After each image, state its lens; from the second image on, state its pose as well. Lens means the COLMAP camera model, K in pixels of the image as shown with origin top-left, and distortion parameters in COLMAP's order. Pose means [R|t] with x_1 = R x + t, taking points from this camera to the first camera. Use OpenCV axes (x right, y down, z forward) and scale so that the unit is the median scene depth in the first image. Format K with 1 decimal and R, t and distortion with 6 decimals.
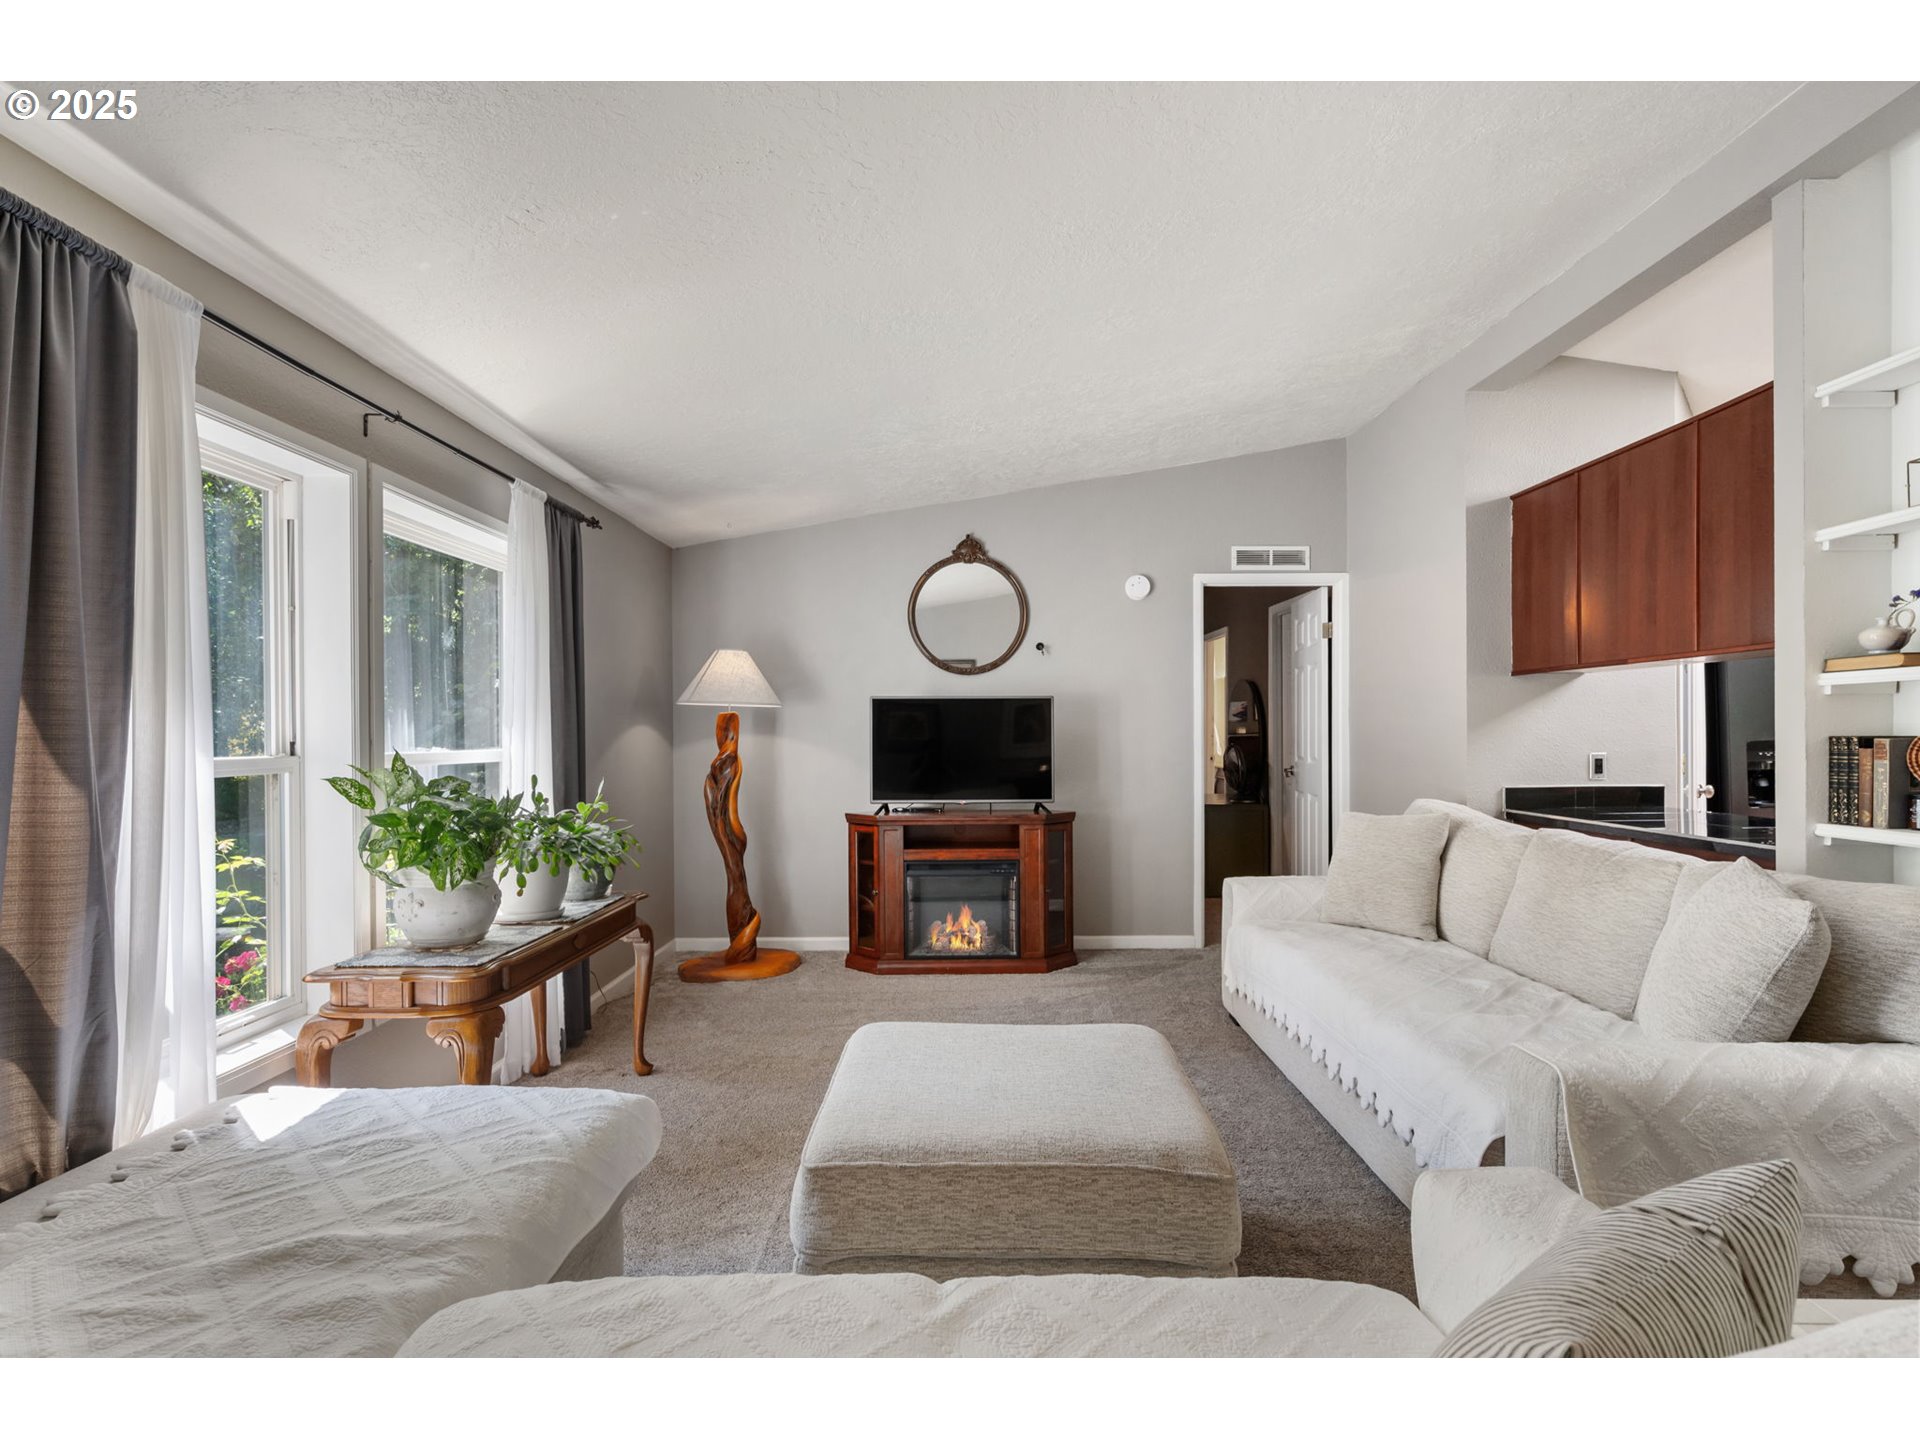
lens RADIAL K [[987.8, 0, 964.5], [0, 987.8, 735.1], [0, 0, 1]] dist [-0.002381, 0.000369]
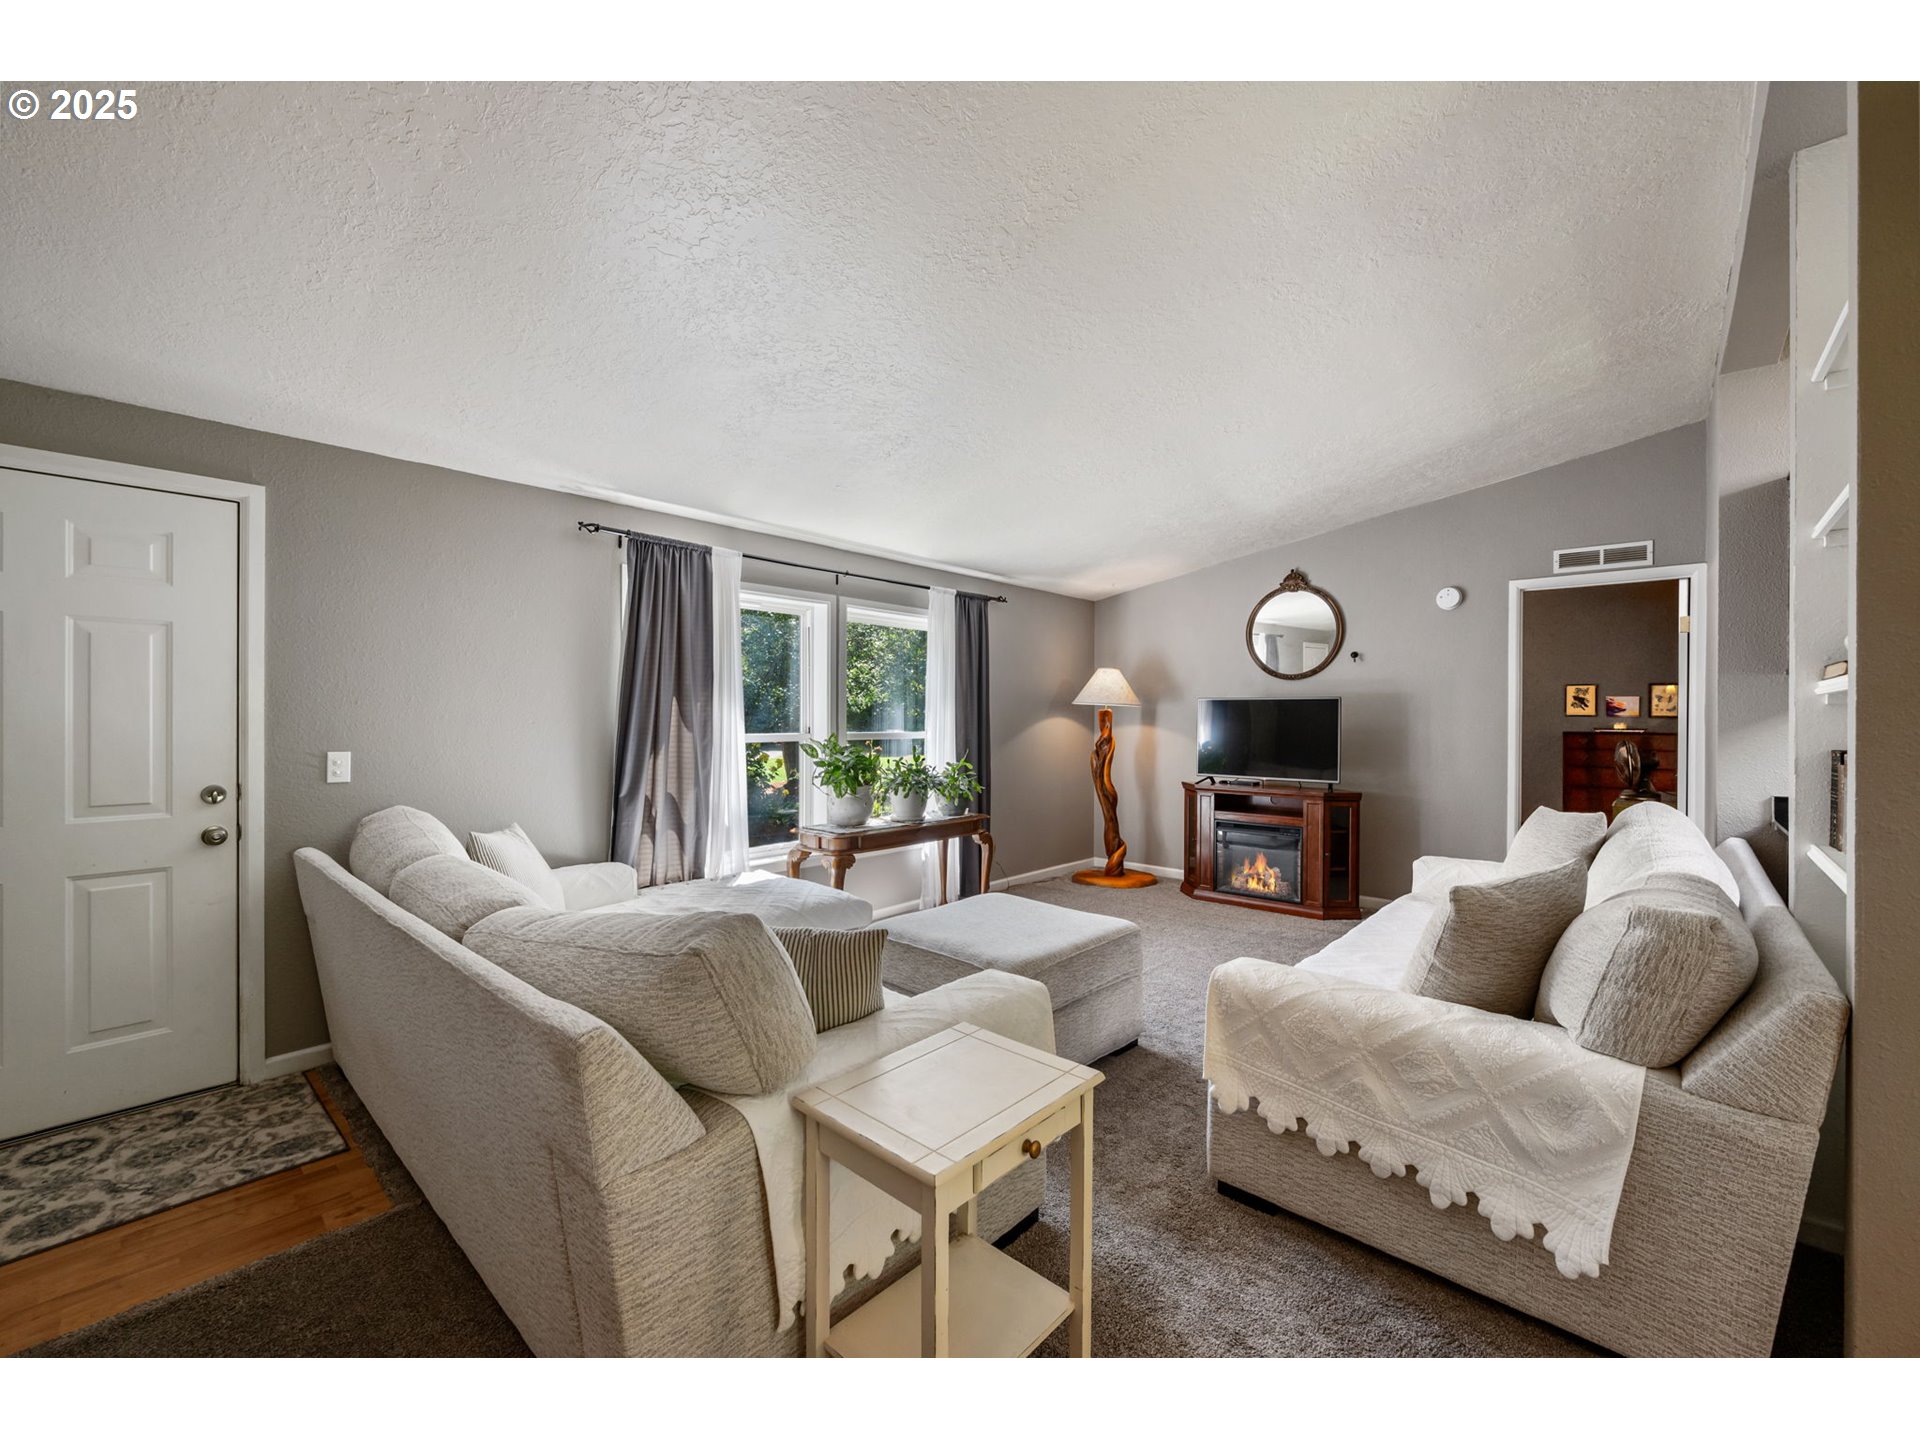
lens RADIAL K [[793.2, 0, 961.3], [0, 793.2, 712.2], [0, 0, 1]] dist [-0.002029, 0.000386]
pose [[0.737571, 0.005238, -0.675249, 0.416010], [-0.009518, 0.999951, -0.002639, -0.013230], [0.675202, 0.008373, 0.737585, -0.046482]]
